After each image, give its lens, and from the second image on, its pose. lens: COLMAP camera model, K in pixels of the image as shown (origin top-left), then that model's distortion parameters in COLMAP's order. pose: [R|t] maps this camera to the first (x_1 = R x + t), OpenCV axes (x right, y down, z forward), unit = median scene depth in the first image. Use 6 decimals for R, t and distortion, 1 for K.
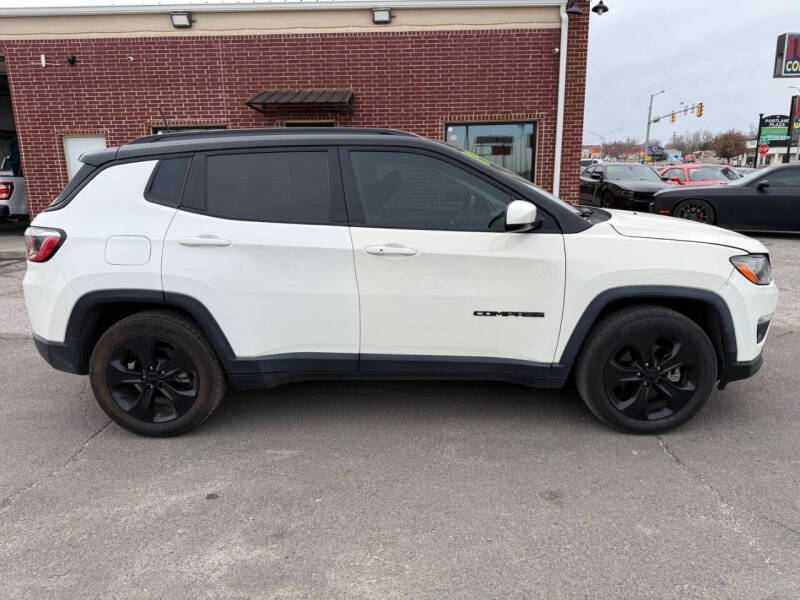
lens RADIAL K [[563.8, 0, 397.5], [0, 563.8, 301.0], [0, 0, 1]] dist [0.025033, -0.032194]
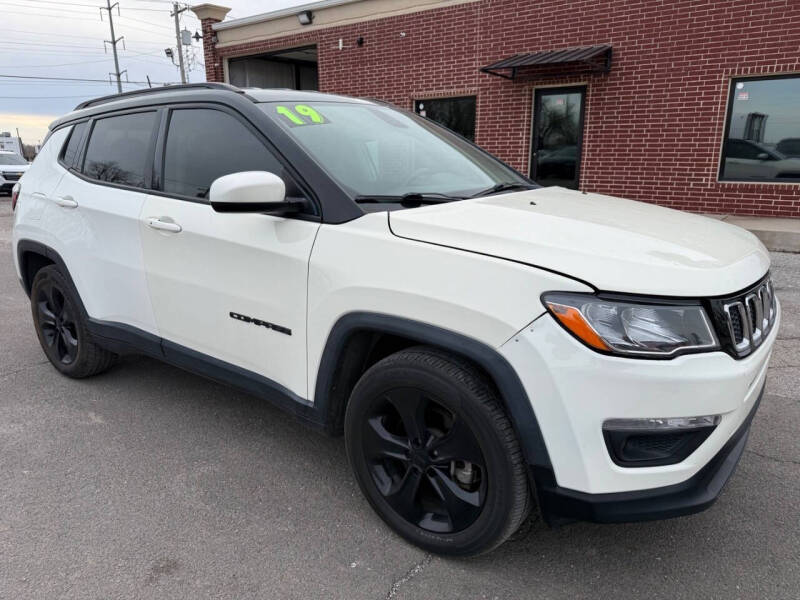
lens RADIAL K [[563.8, 0, 401.7], [0, 563.8, 302.2], [0, 0, 1]] dist [0.025033, -0.032194]
pose [[0.816380, 0.158831, -0.555245, 0.198638], [-0.133028, 0.987301, 0.086831, -0.024626], [0.561985, 0.002976, 0.827142, 0.123607]]
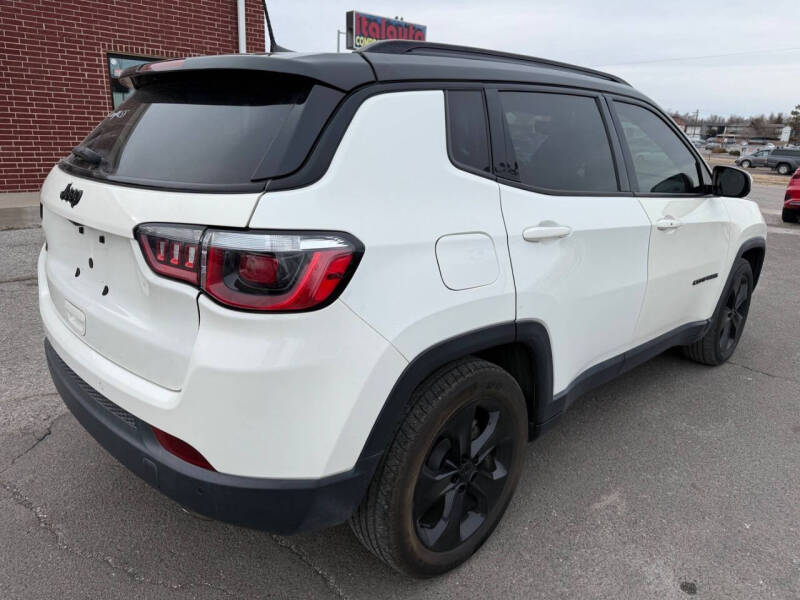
lens RADIAL K [[563.8, 0, 398.5], [0, 563.8, 297.9], [0, 0, 1]] dist [0.025033, -0.032194]
pose [[0.699254, -0.162512, 0.696156, -0.232717], [0.111343, 0.986692, 0.118496, -0.032331], [-0.706149, -0.005347, 0.708043, 0.172003]]
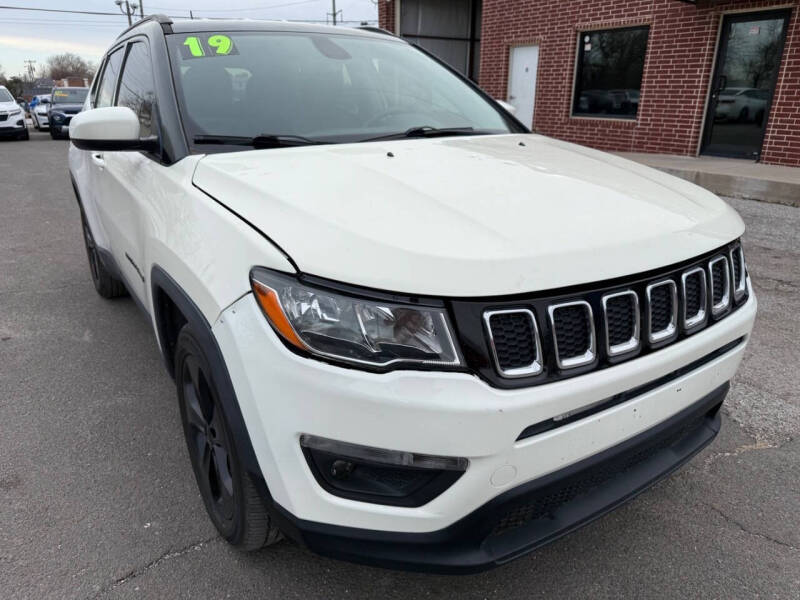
lens RADIAL K [[563.8, 0, 404.7], [0, 563.8, 300.1], [0, 0, 1]] dist [0.025033, -0.032194]
pose [[0.580167, 0.298164, -0.757961, 0.252549], [-0.191207, 0.954439, 0.229098, -0.044251], [0.791736, 0.012013, 0.610745, 0.212602]]
